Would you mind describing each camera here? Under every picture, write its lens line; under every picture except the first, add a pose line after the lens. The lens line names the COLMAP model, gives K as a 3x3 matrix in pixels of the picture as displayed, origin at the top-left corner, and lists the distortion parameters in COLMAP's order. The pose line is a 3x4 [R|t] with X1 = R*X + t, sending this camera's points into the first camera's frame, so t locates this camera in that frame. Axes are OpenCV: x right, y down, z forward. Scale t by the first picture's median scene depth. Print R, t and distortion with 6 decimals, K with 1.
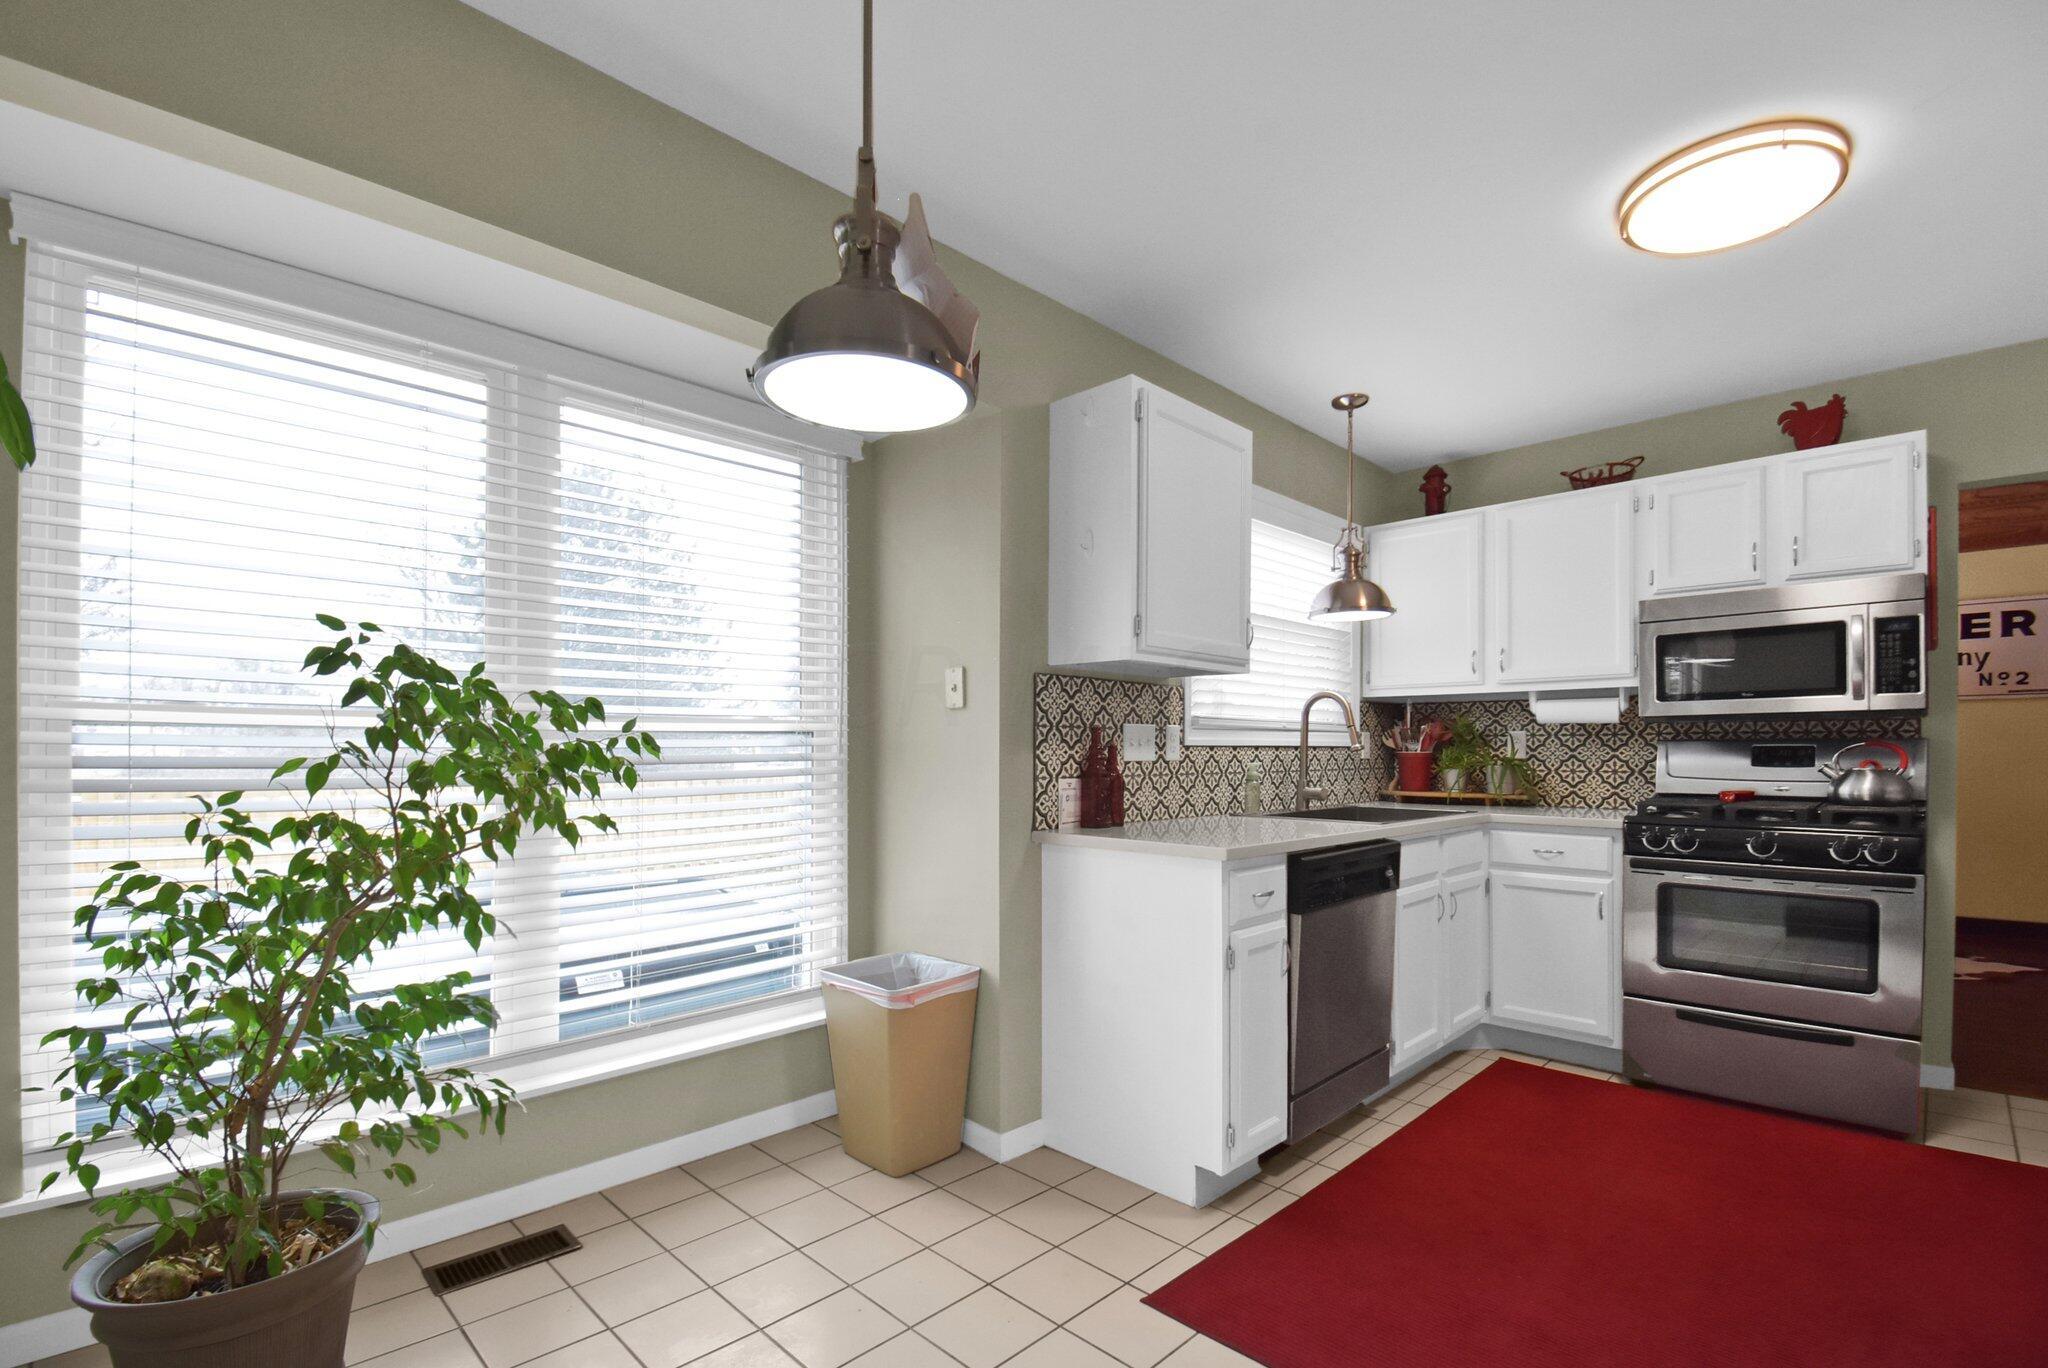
lens RADIAL K [[929.4, 0, 1042.6], [0, 929.4, 736.0], [0, 0, 1]] dist [-0.002996, -0.000794]
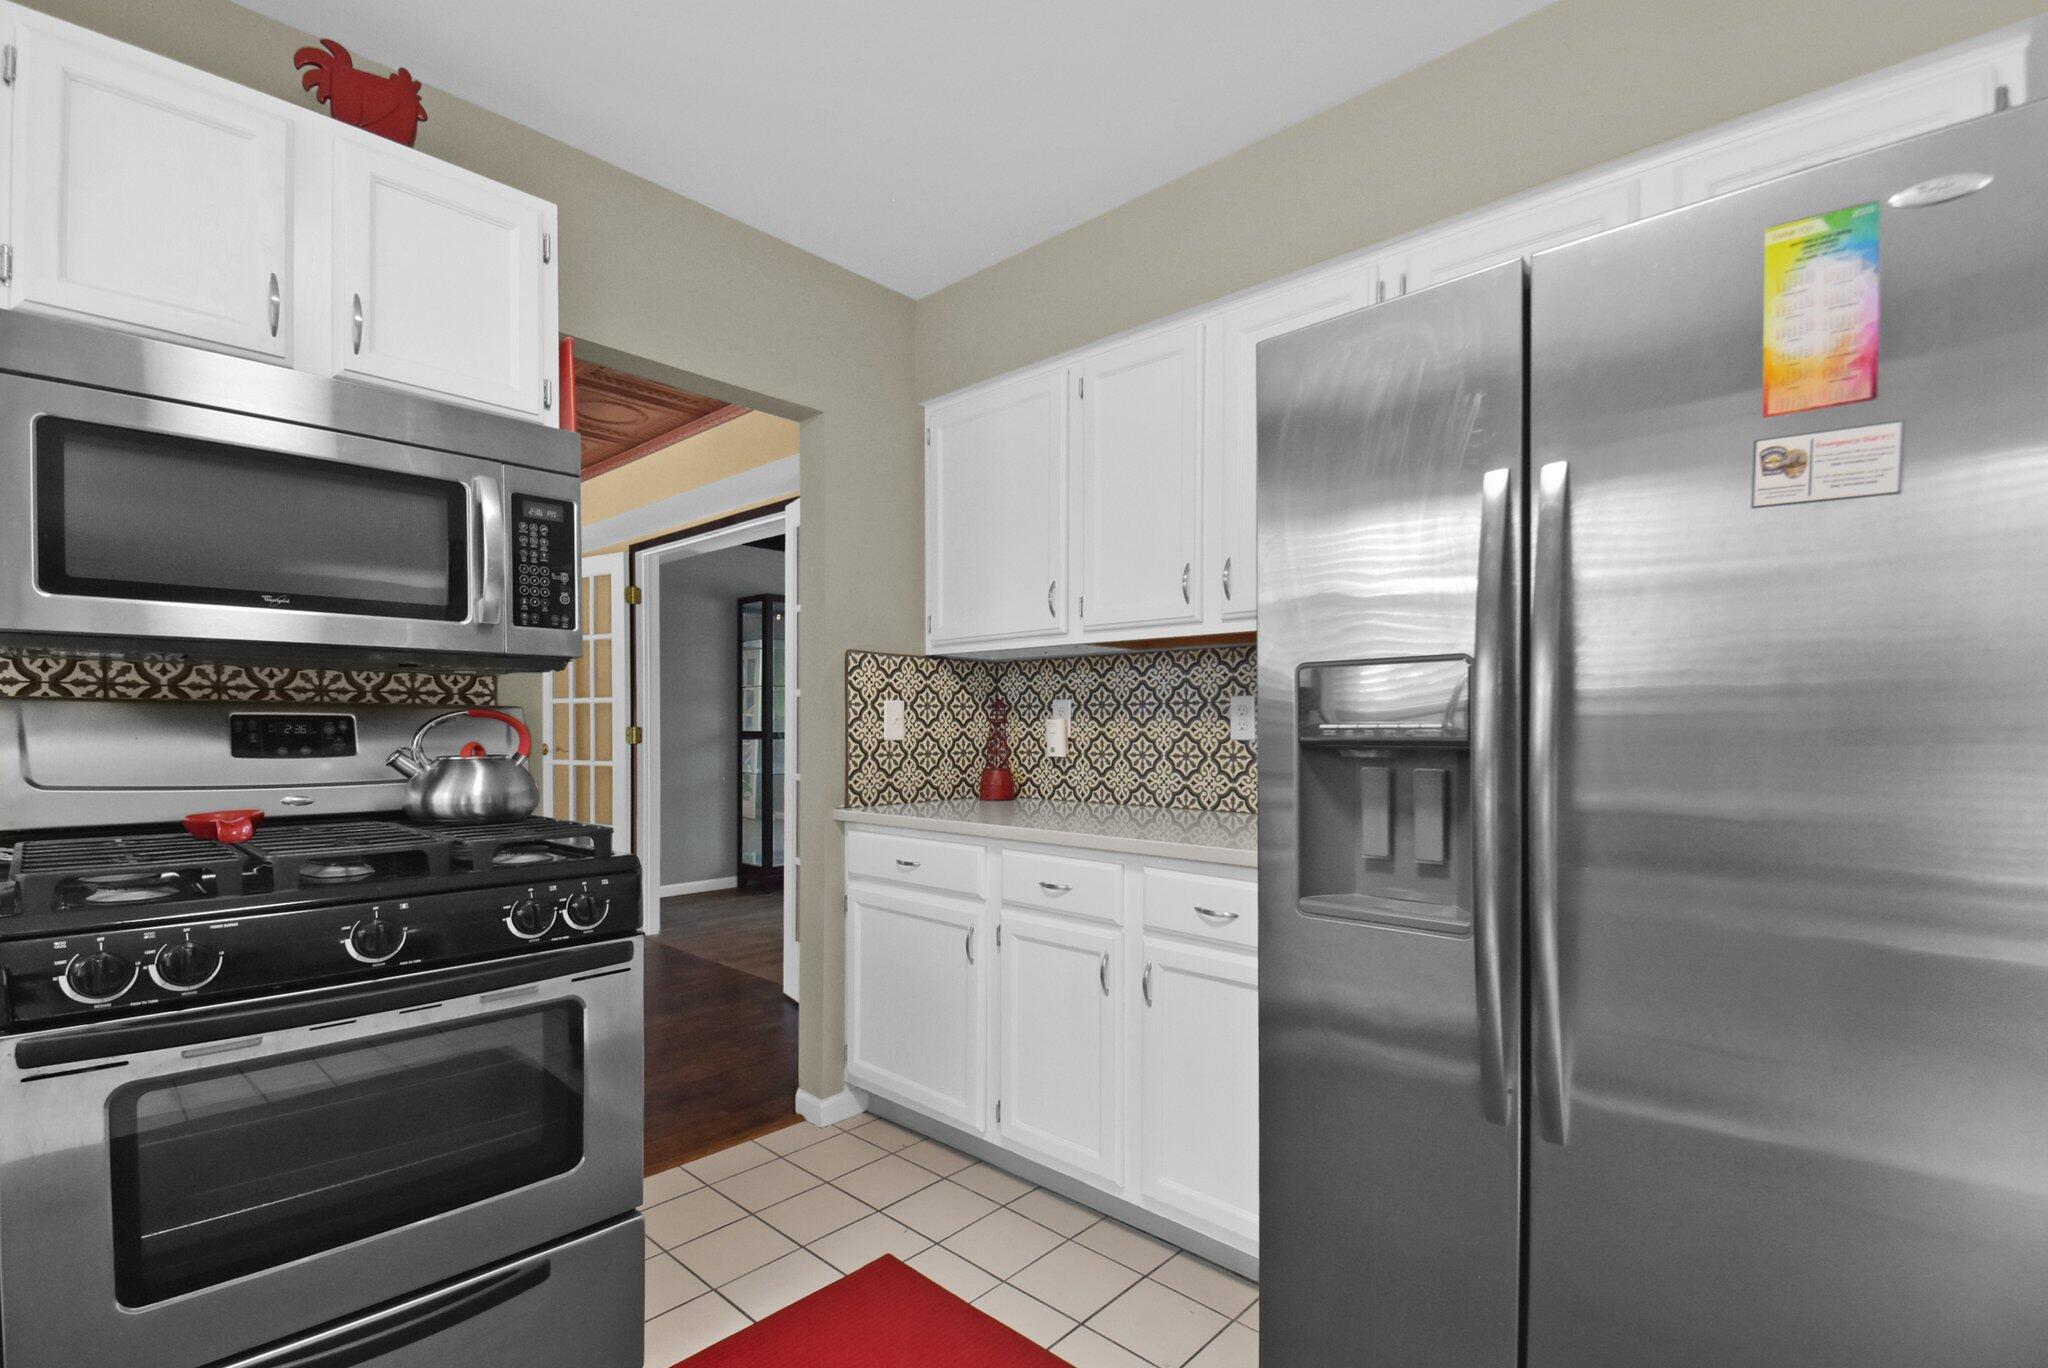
lens RADIAL K [[929.4, 0, 1064.5], [0, 929.4, 747.8], [0, 0, 1]] dist [-0.002996, -0.000794]
pose [[-0.047655, -0.019065, 0.998682, 0.273108], [-0.016931, 0.999690, 0.018276, 0.011620], [-0.998720, -0.016038, -0.047963, 0.599528]]
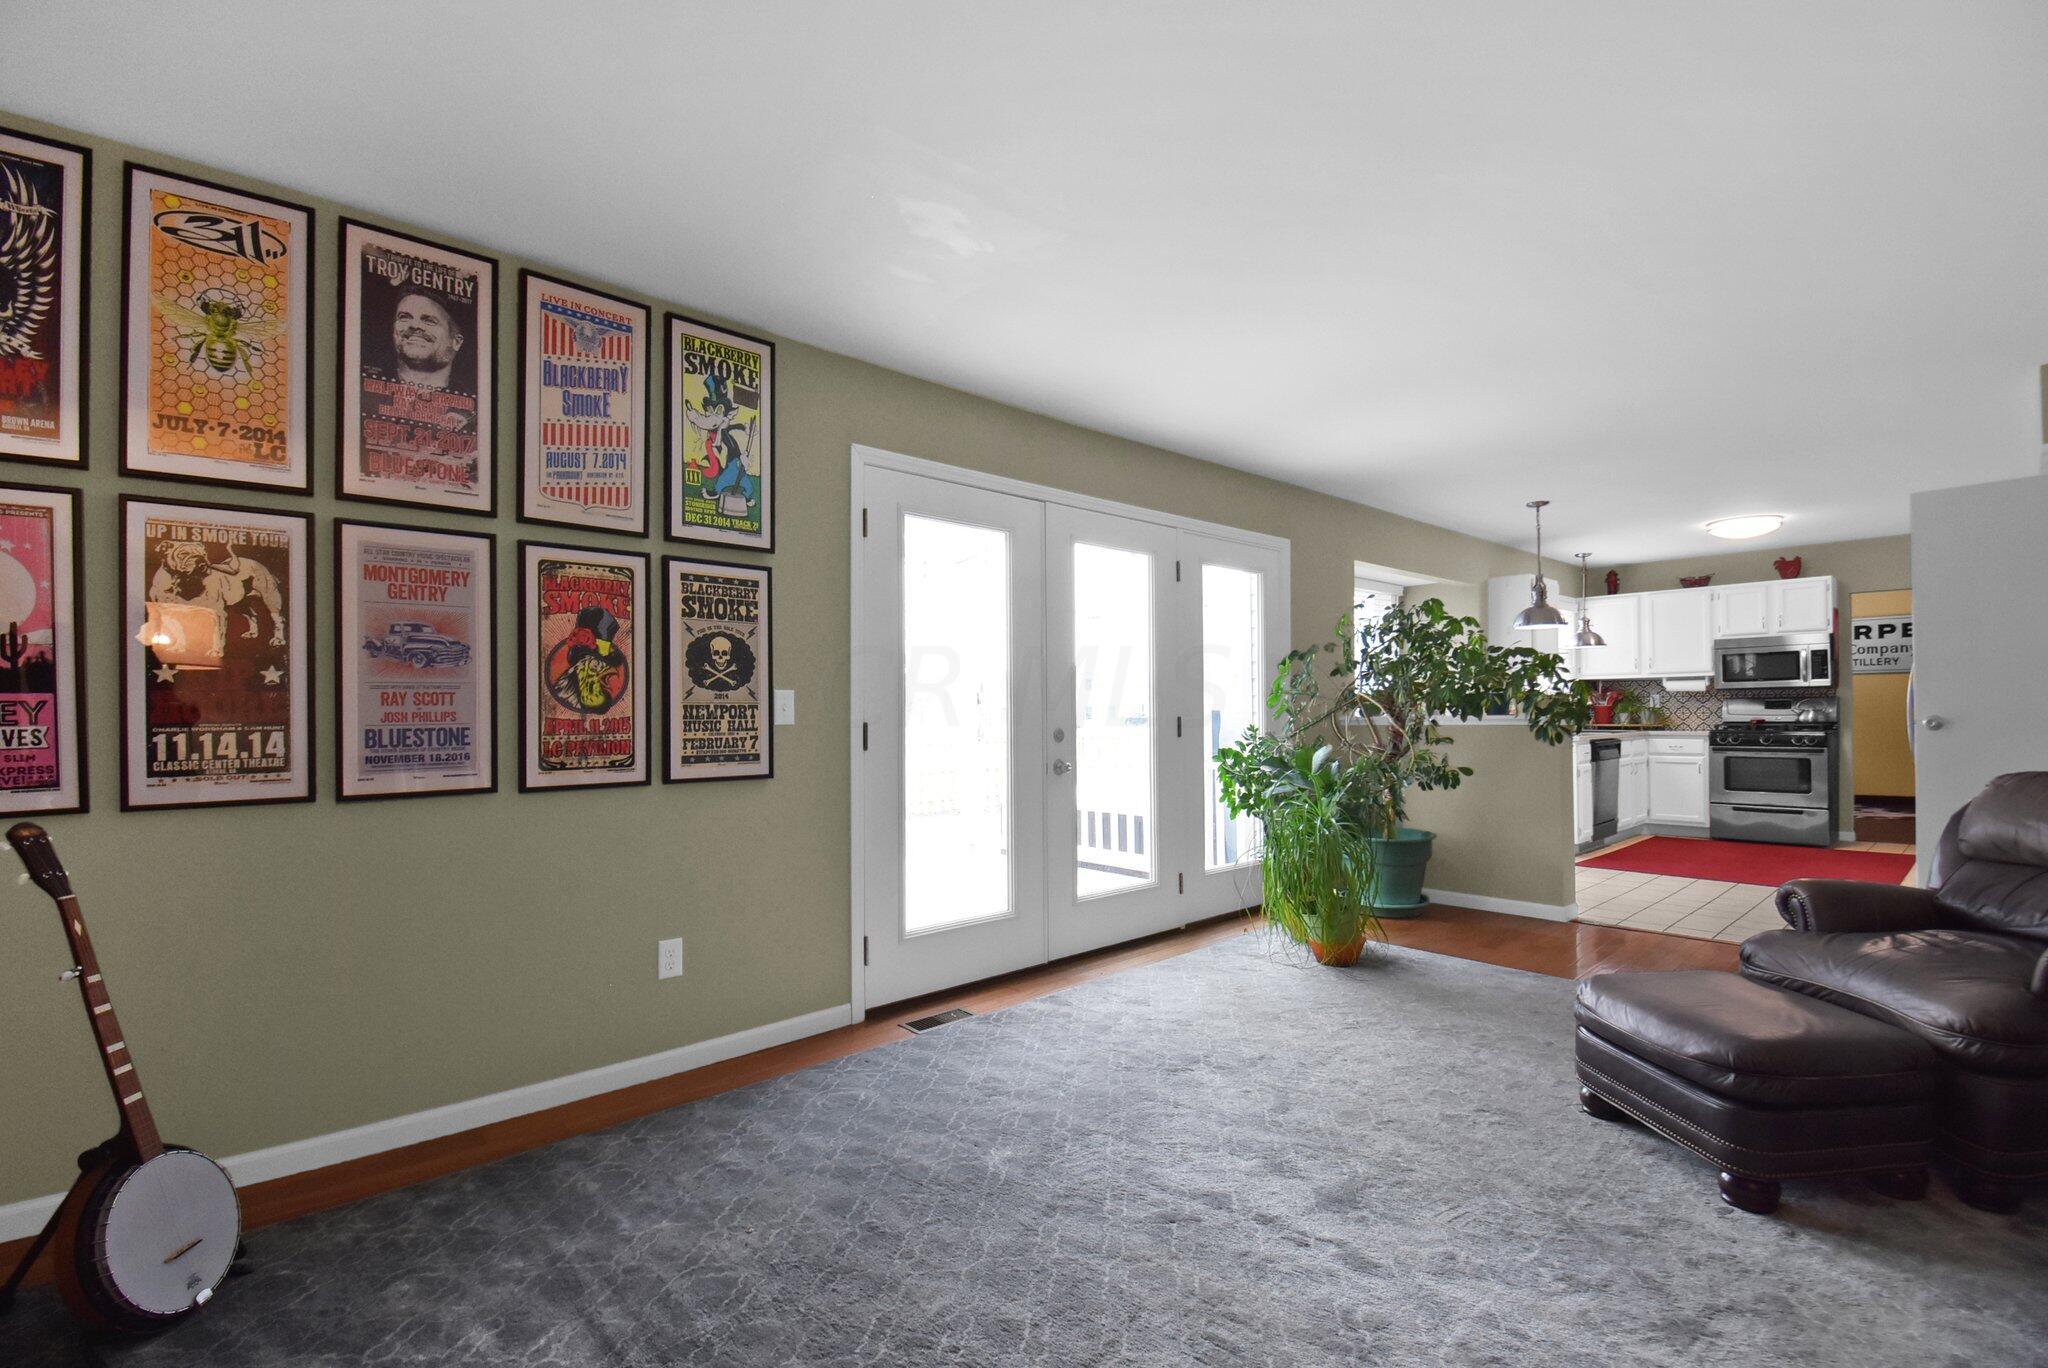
lens RADIAL K [[929.4, 0, 1024.2], [0, 929.4, 699.9], [0, 0, 1]] dist [-0.002996, -0.000794]
pose [[0.997964, -0.014768, -0.062049, -0.973459], [0.014879, 0.999888, 0.001337, -0.022148], [0.062023, -0.002258, 0.998072, -1.477481]]
